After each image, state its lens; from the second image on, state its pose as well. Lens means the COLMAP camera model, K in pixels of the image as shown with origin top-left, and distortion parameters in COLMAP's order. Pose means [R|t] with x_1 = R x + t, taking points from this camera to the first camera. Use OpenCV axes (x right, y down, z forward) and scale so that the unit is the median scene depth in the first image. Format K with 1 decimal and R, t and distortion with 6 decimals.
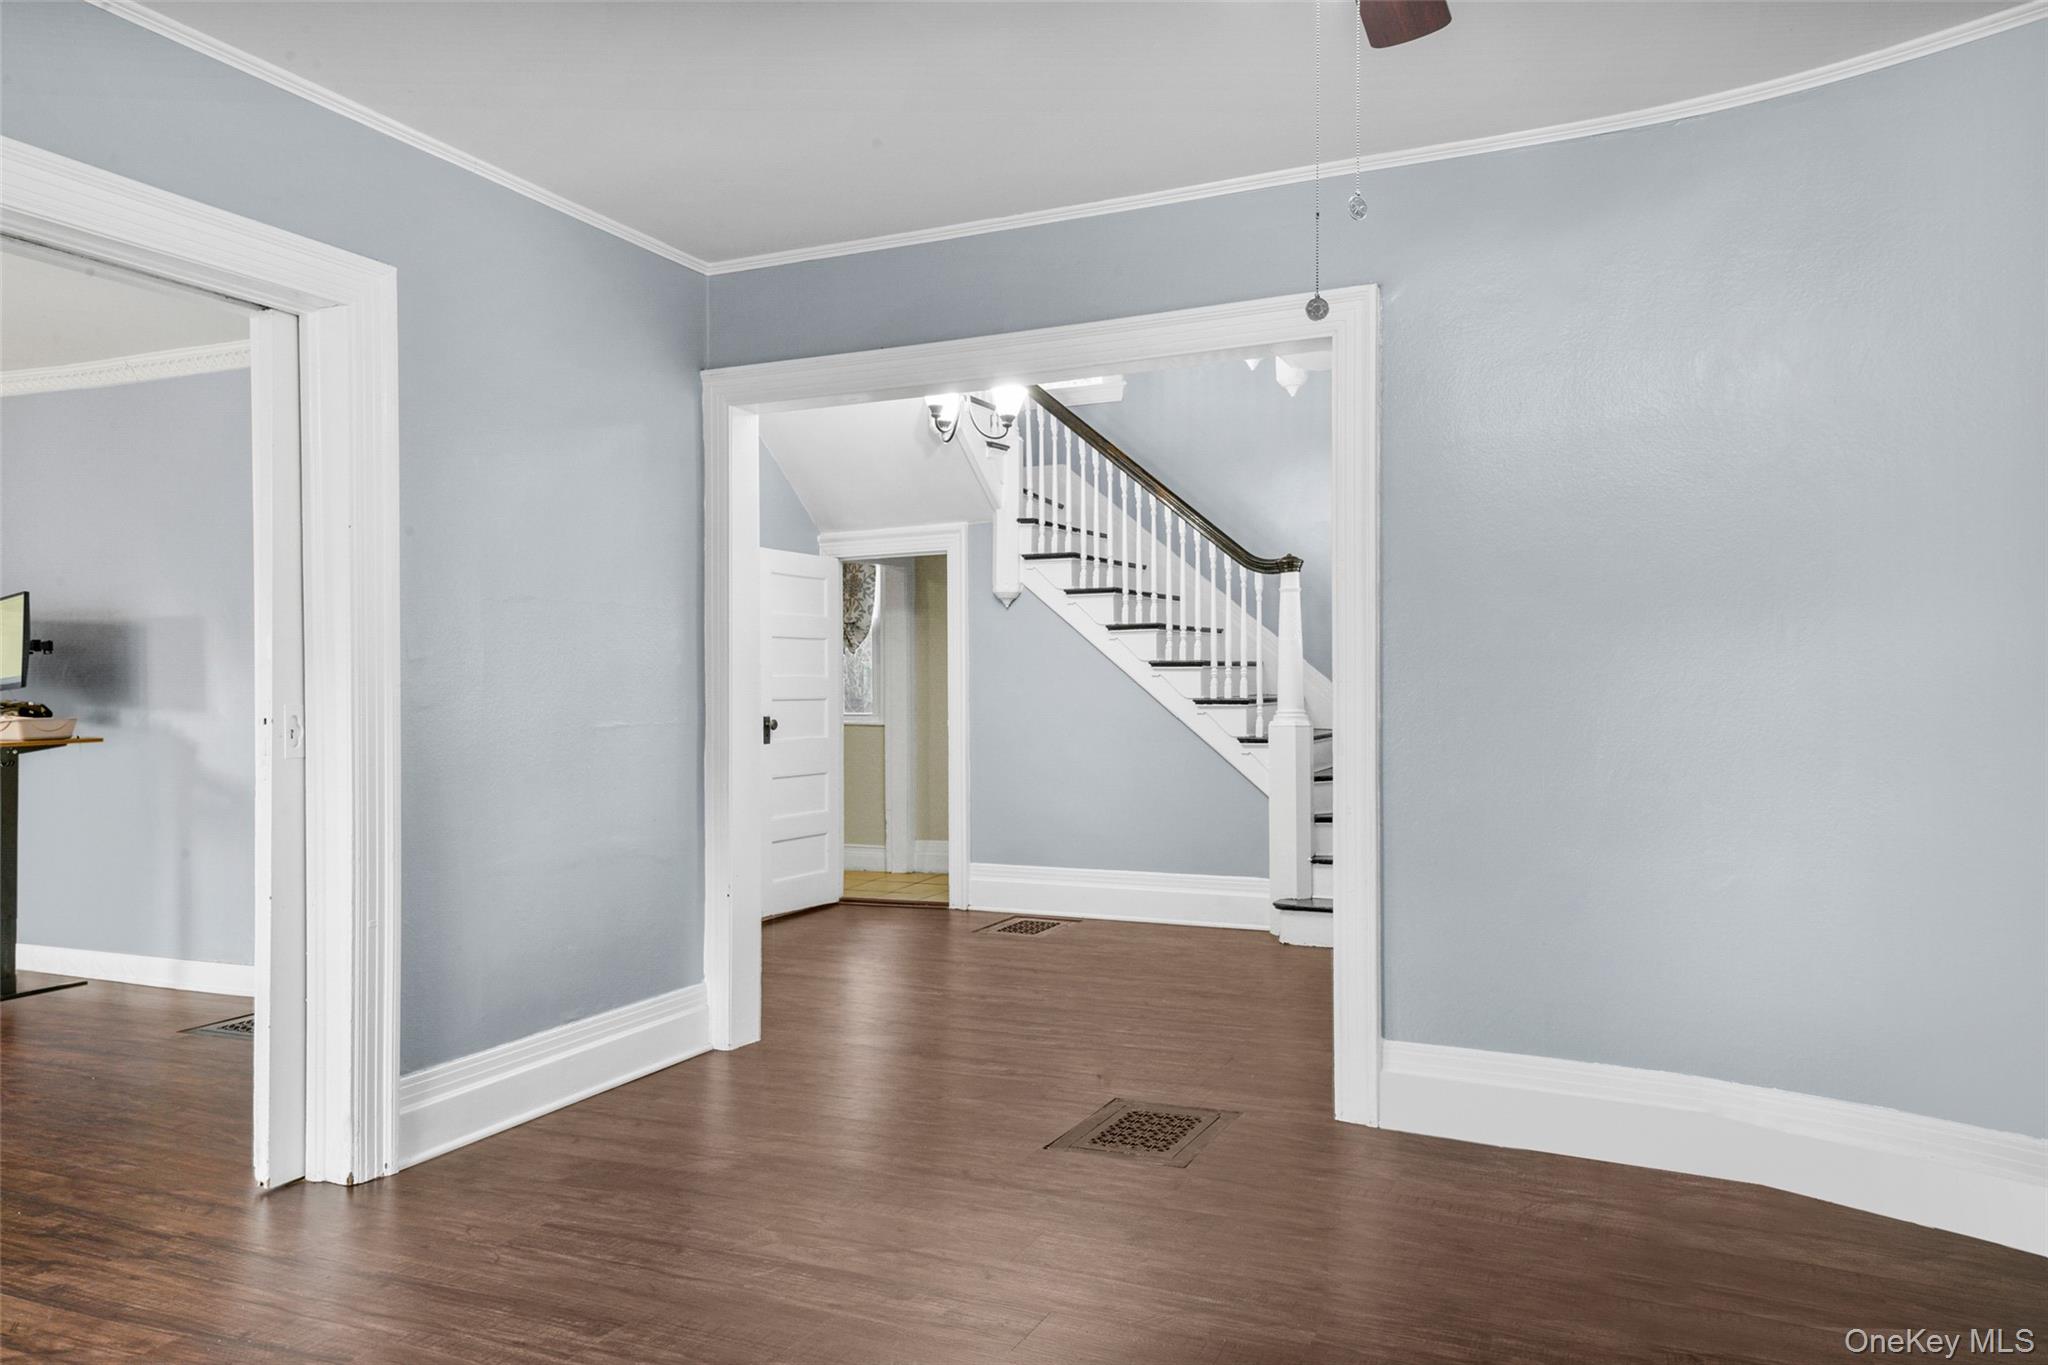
lens RADIAL K [[1412.1, 0, 1010.9], [0, 1412.1, 685.2], [0, 0, 1]] dist [0.041830, 0.001359]
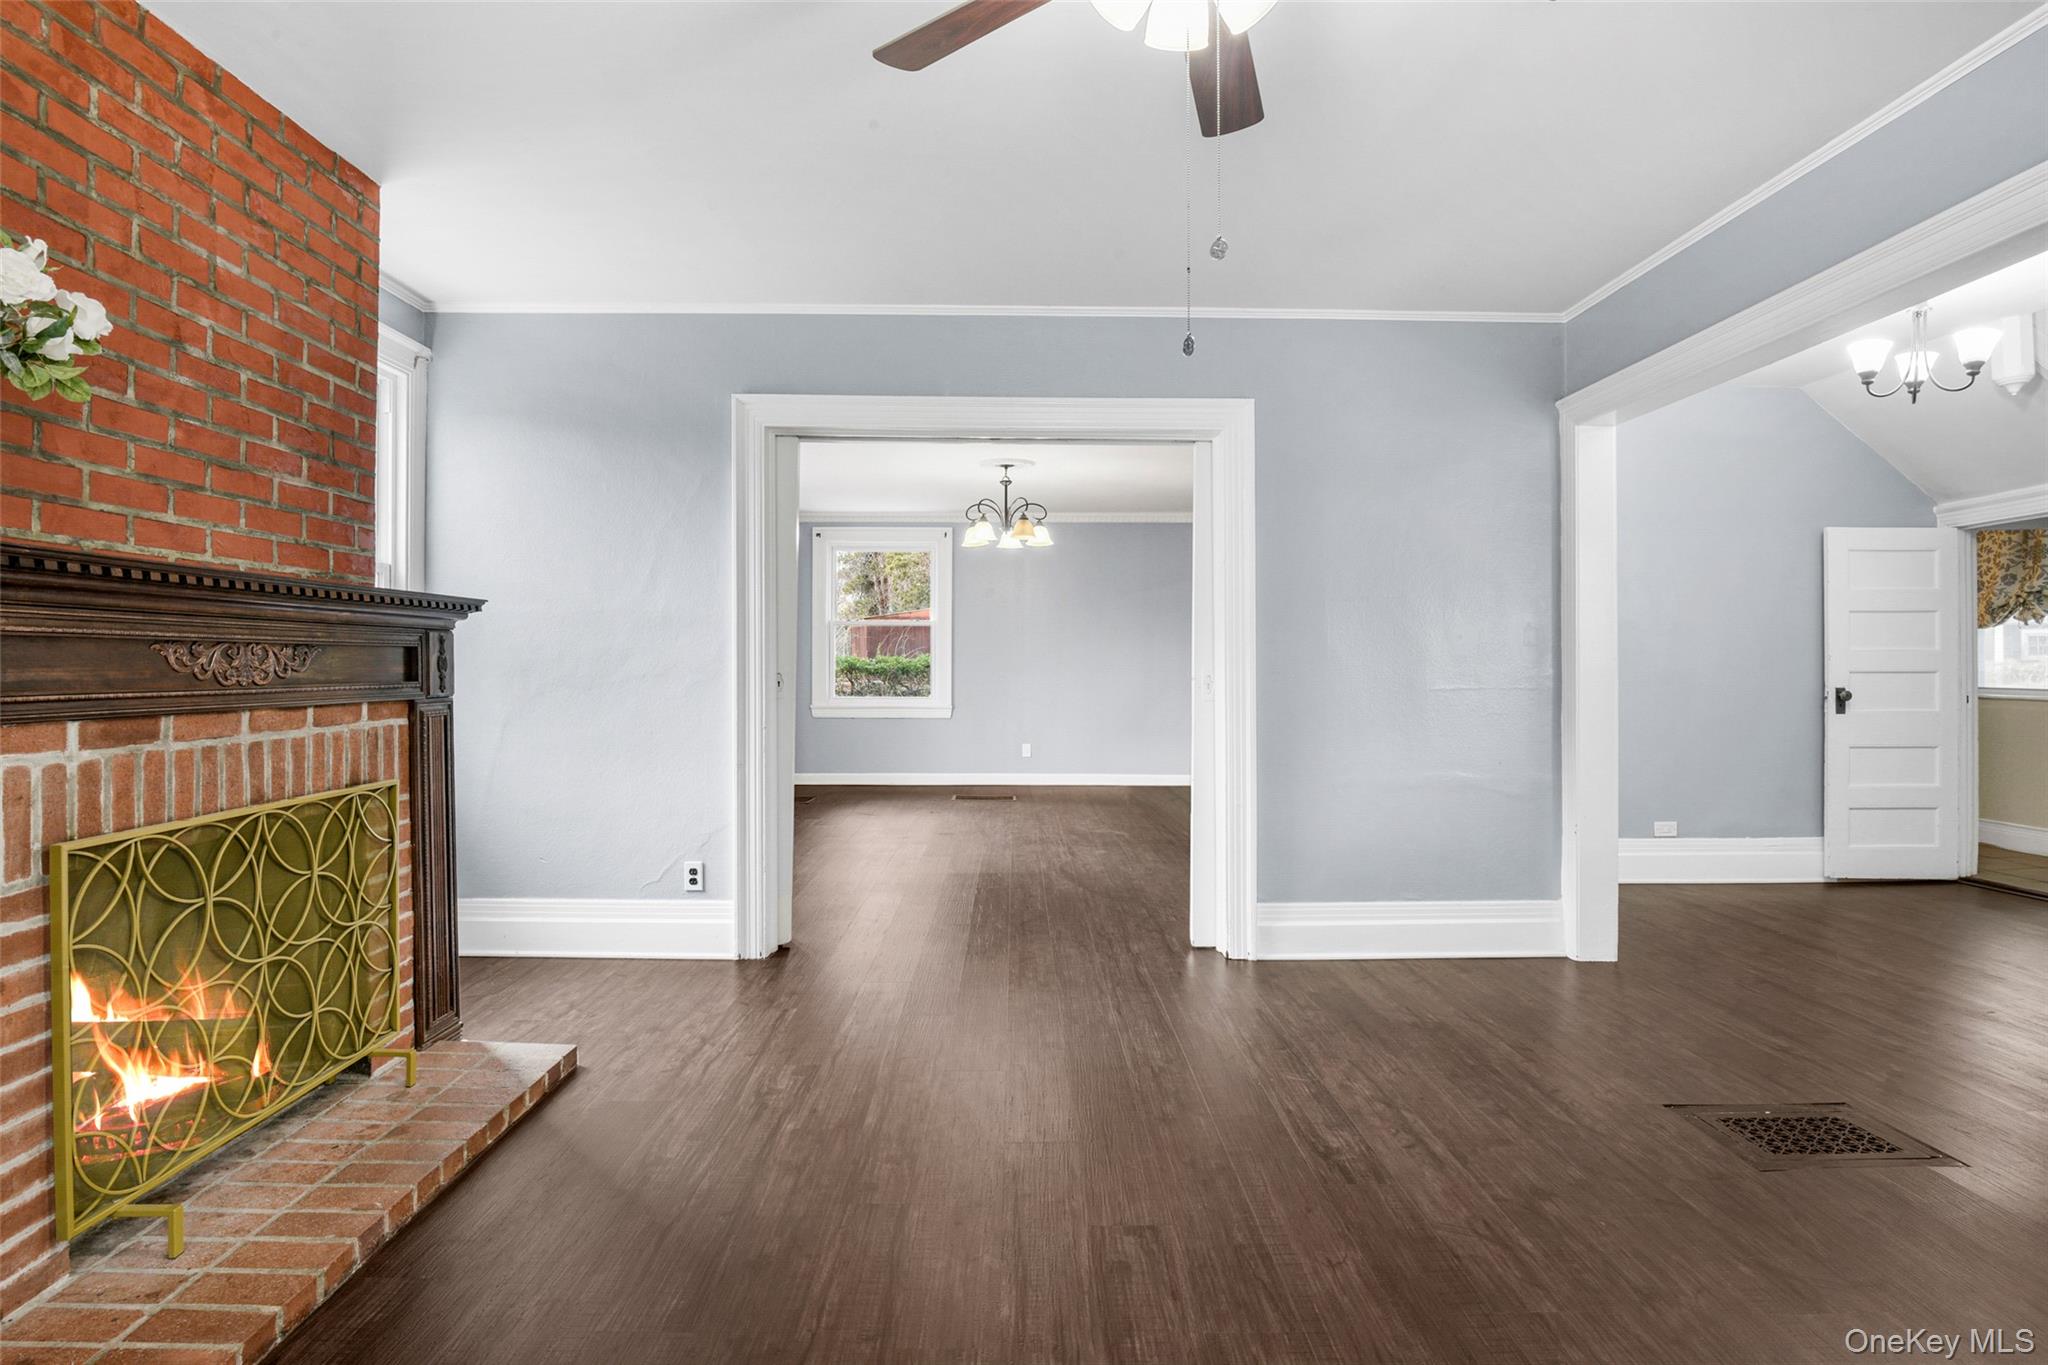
lens RADIAL K [[1029.0, 0, 1031.0], [0, 1029.0, 662.8], [0, 0, 1]] dist [-0.019271, -0.005291]
pose [[0.437608, 0.004279, -0.899156, 0.403727], [-0.000556, 0.999990, 0.004488, 0.000601], [0.899166, -0.001464, 0.437606, 0.216837]]
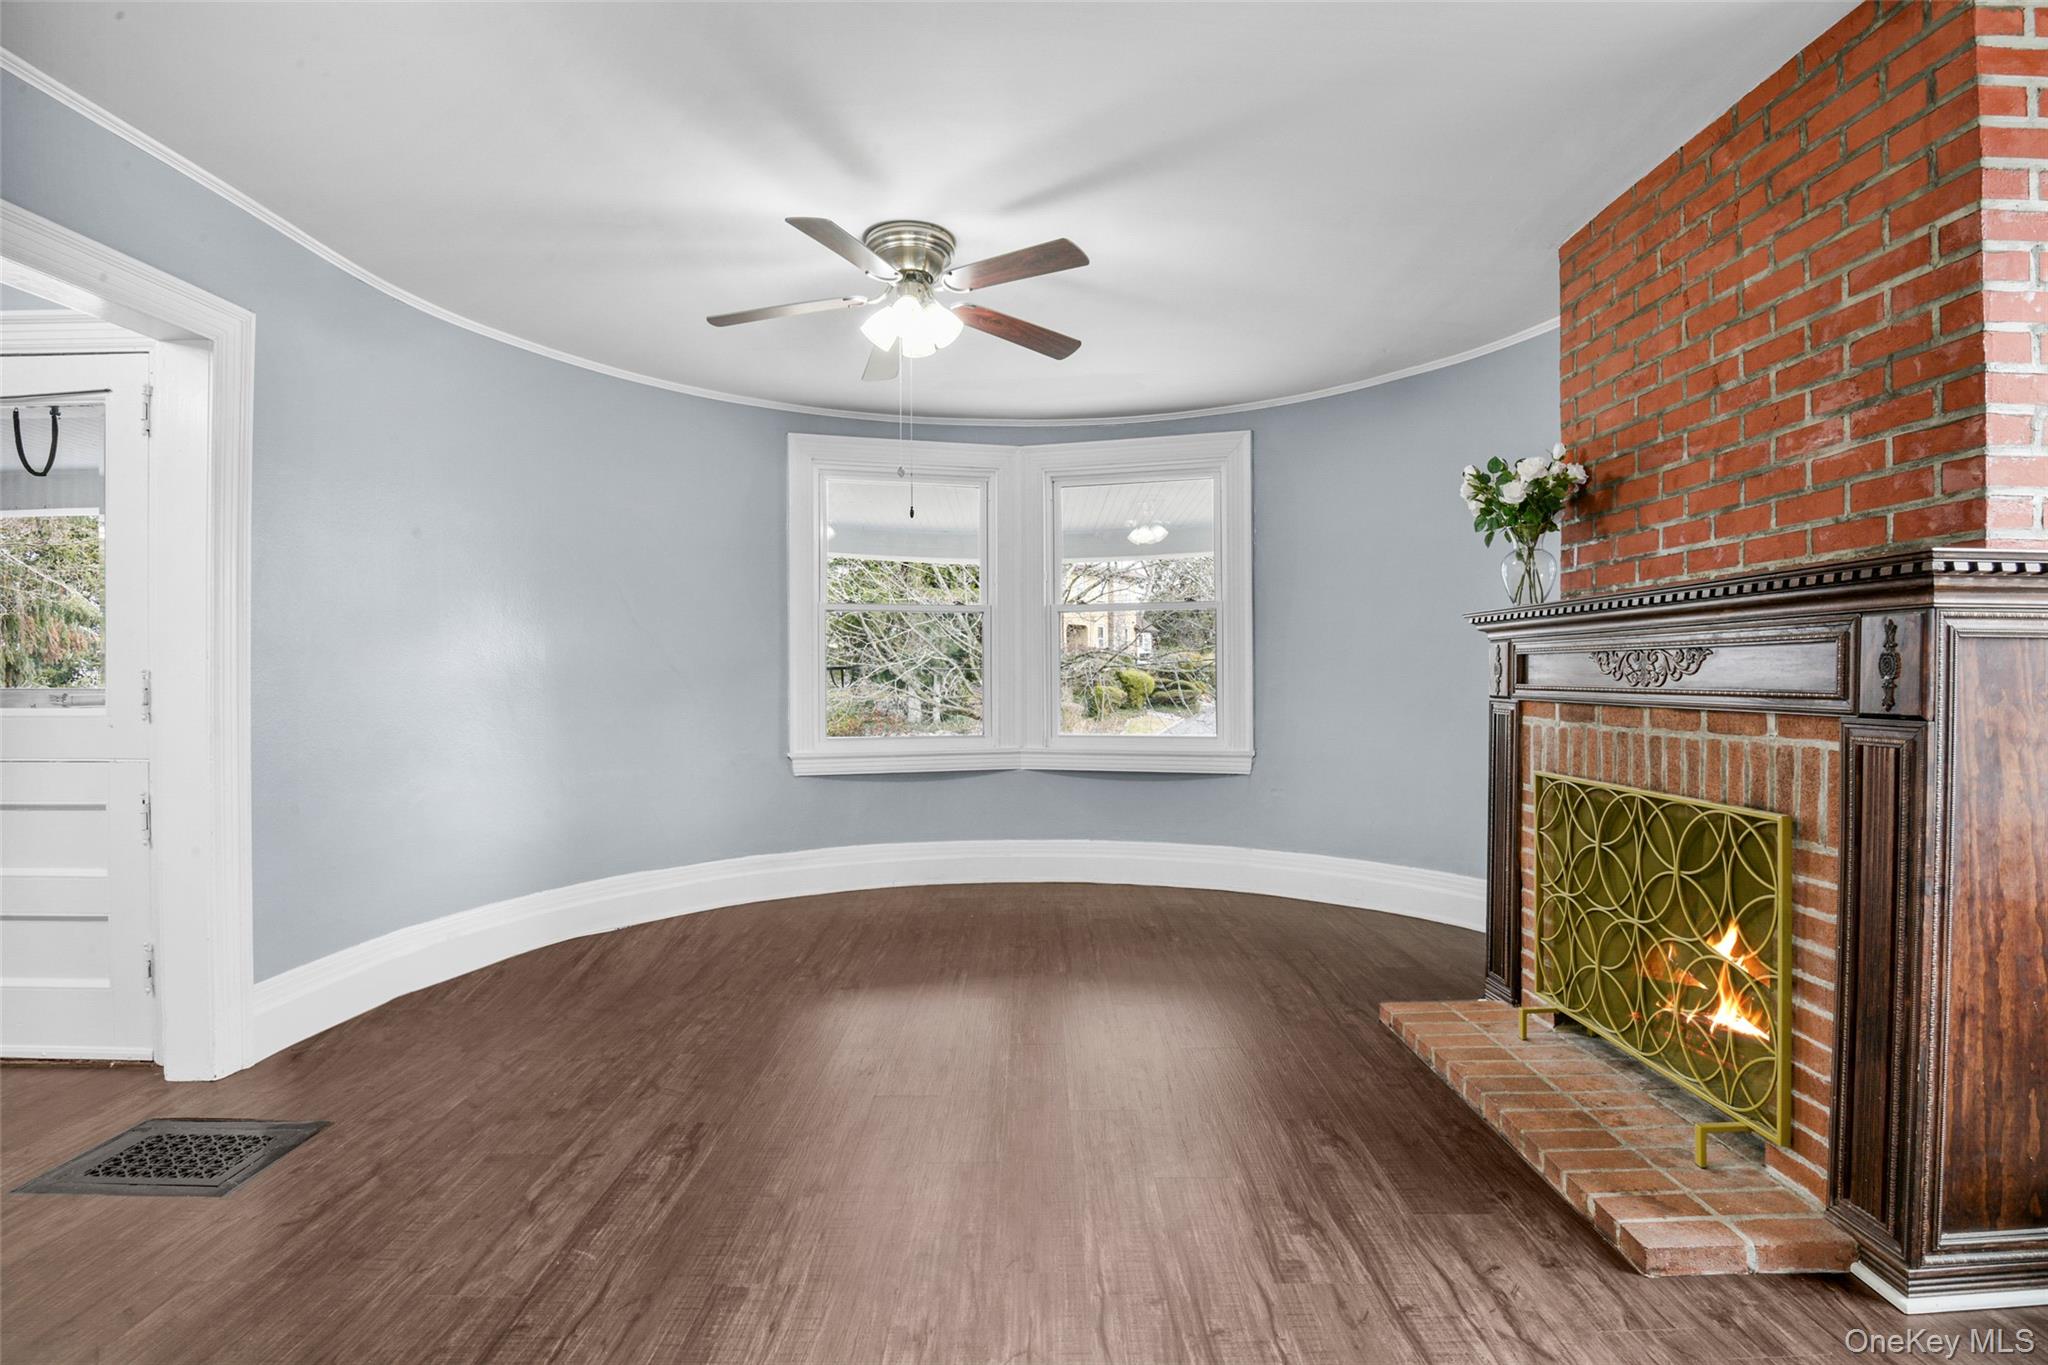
lens RADIAL K [[1029.0, 0, 1031.0], [0, 1029.0, 688.9], [0, 0, 1]] dist [-0.019271, -0.005291]
pose [[-0.420079, -0.006068, 0.907467, -0.621420], [0.005244, 0.999945, 0.009114, 0.008820], [-0.907472, 0.008587, -0.420024, 0.667674]]
